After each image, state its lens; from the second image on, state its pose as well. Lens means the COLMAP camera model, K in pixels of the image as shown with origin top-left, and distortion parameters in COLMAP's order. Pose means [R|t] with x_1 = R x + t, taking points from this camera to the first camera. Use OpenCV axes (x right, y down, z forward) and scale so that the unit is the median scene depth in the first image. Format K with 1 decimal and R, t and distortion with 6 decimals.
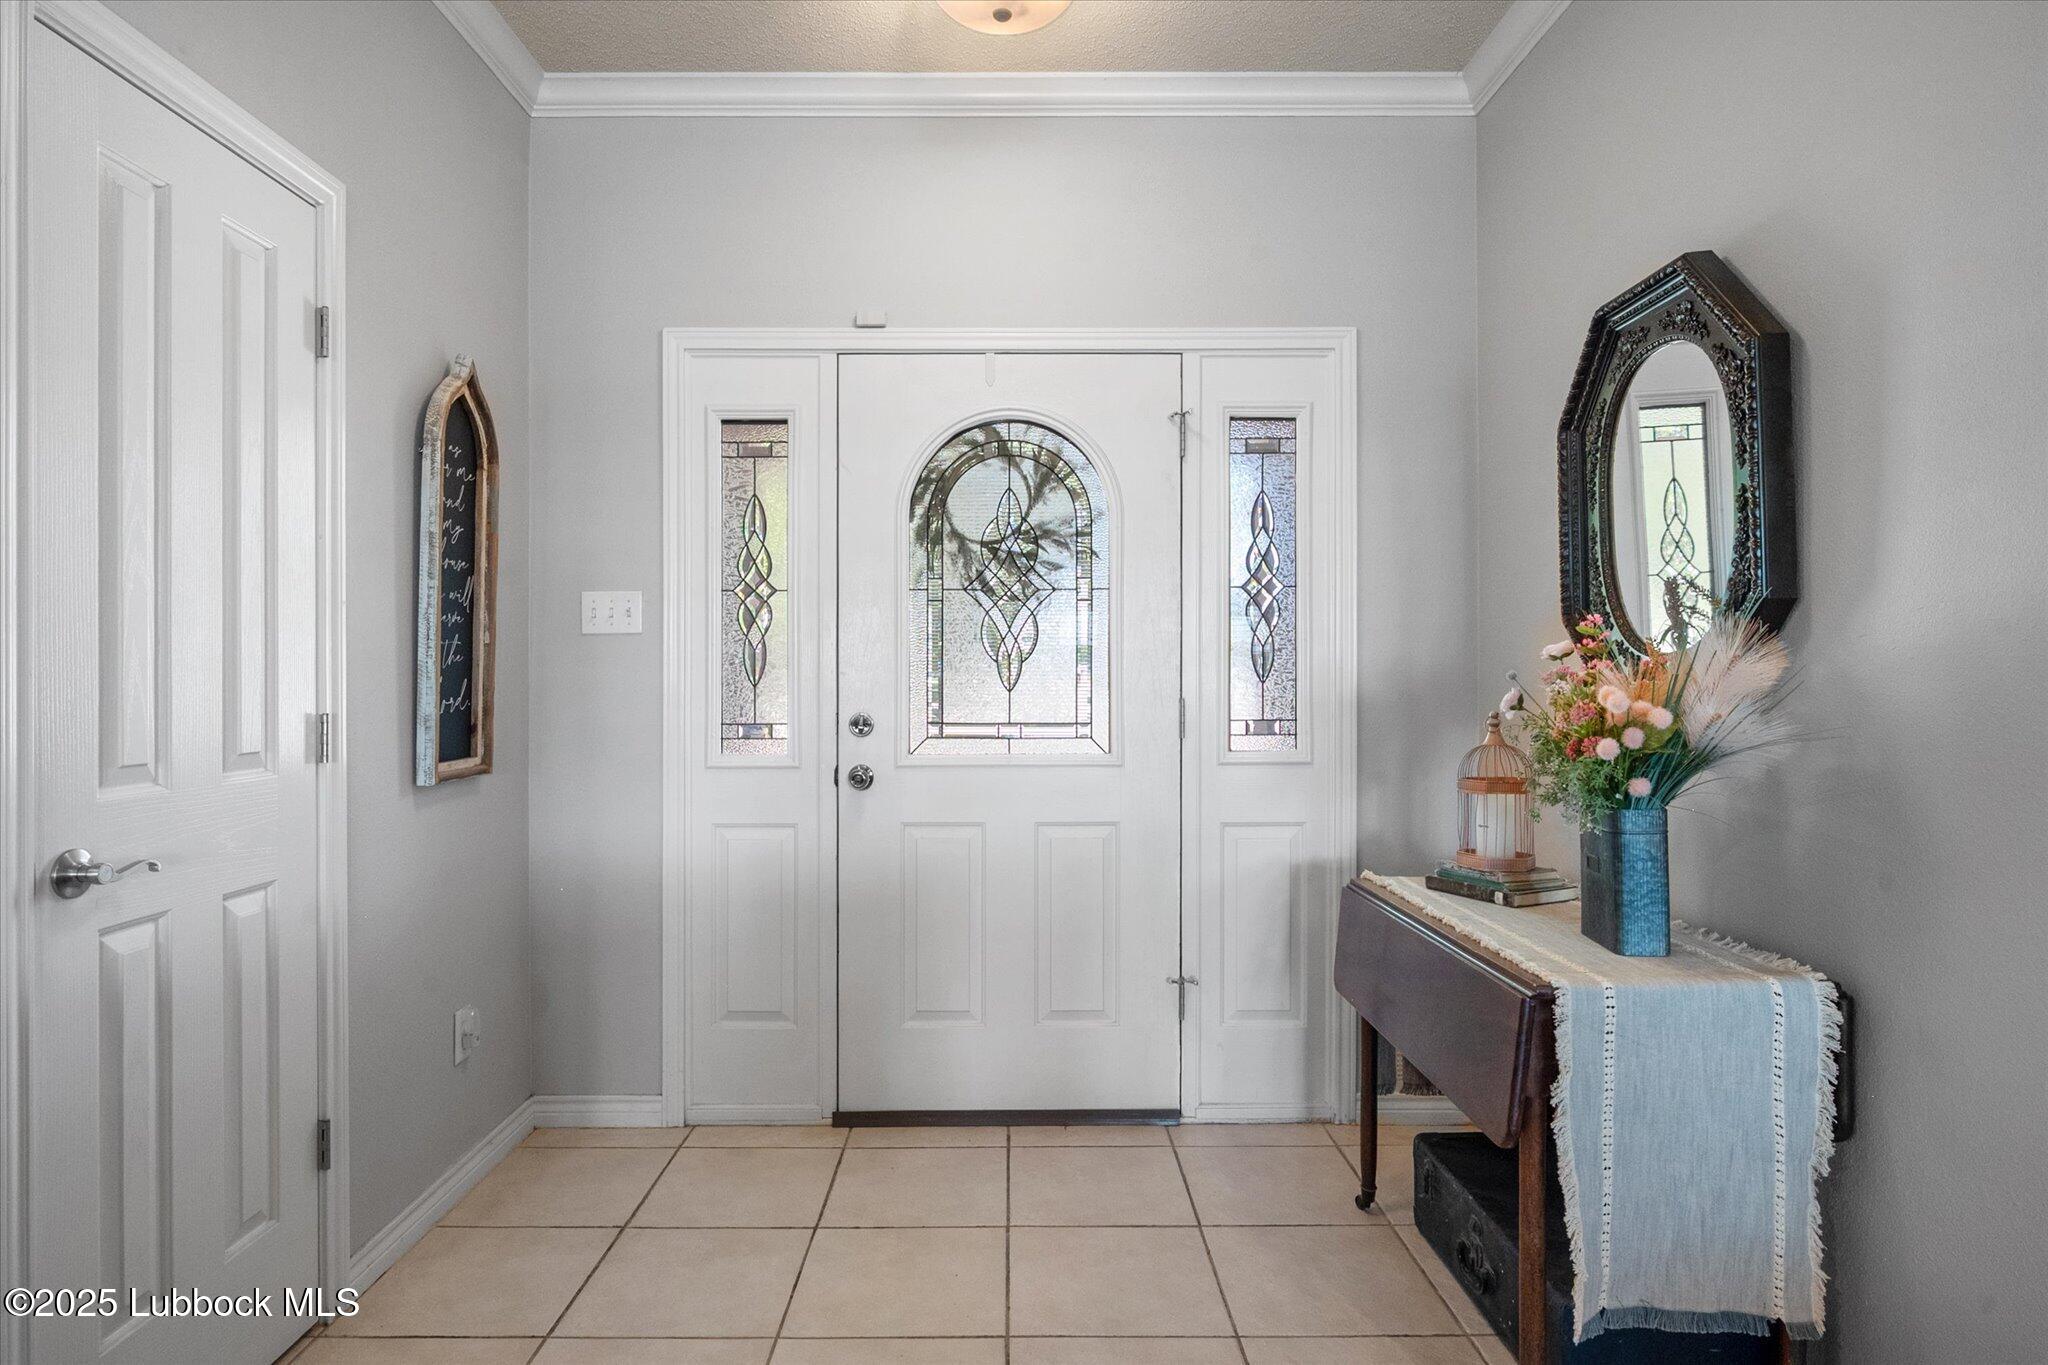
lens RADIAL K [[1260.4, 0, 1024.0], [0, 1260.4, 682.5], [0, 0, 1]] dist [-0.000678, 0.000369]
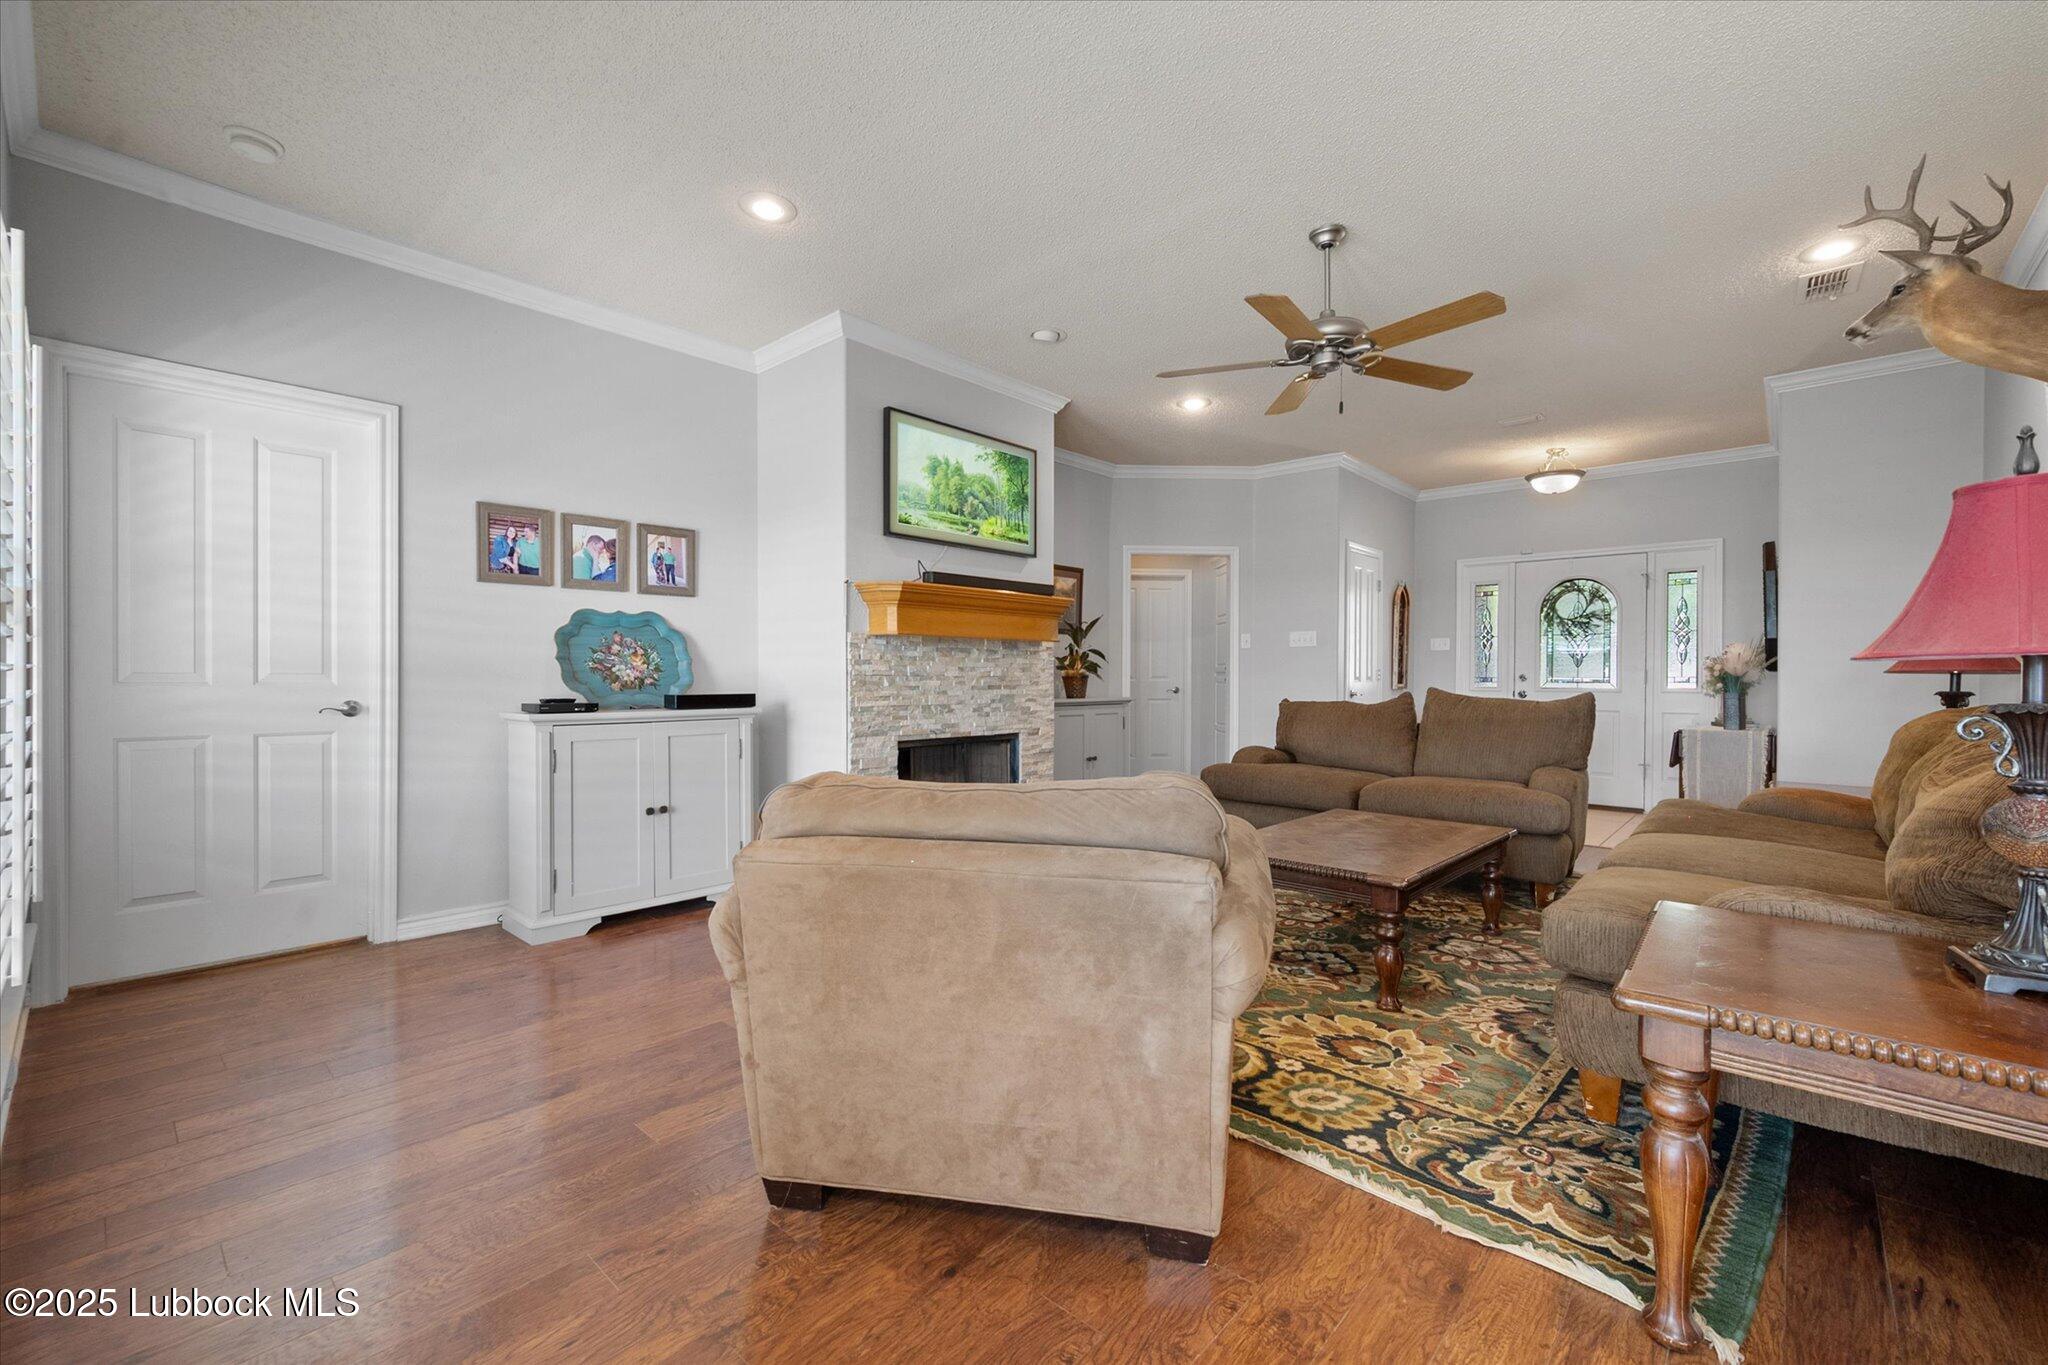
lens RADIAL K [[811.7, 0, 1029.8], [0, 811.7, 671.3], [0, 0, 1]] dist [-0.000946, 0.000303]
pose [[0.733570, 0.002421, -0.679610, 0.353147], [-0.008323, 0.999951, -0.005422, 0.038767], [0.679563, 0.009633, 0.733554, -1.370265]]
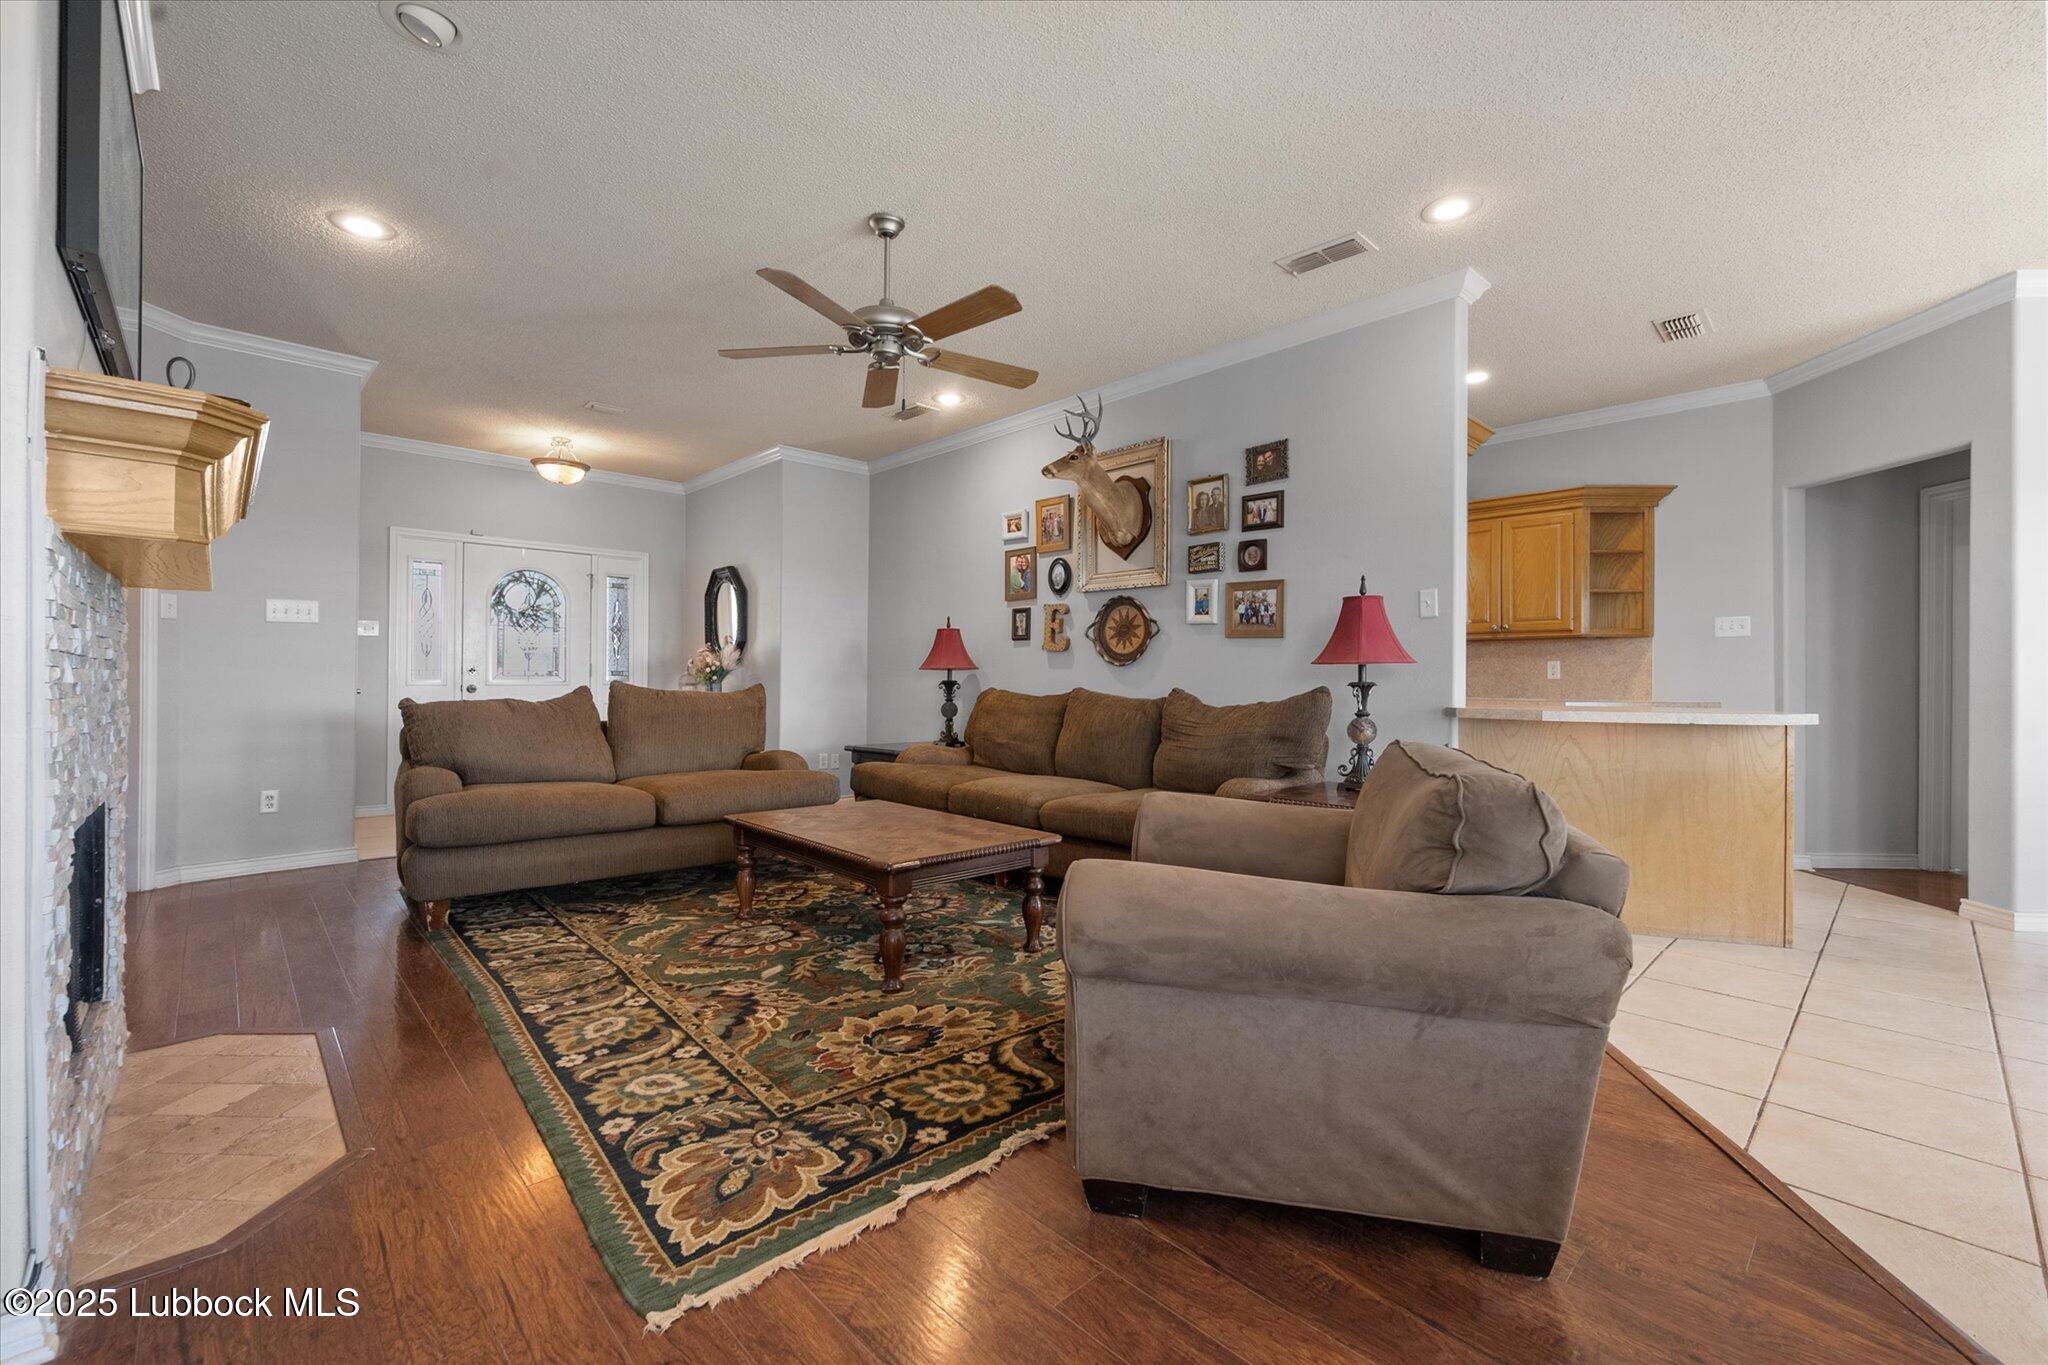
lens RADIAL K [[831.5, 0, 1018.7], [0, 831.5, 669.0], [0, 0, 1]] dist [-0.001953, -0.000078]
pose [[0.756469, 0.014469, 0.653869, -0.423495], [-0.007233, 0.999879, -0.013758, 0.047813], [-0.653989, 0.005679, 0.756482, -1.282420]]
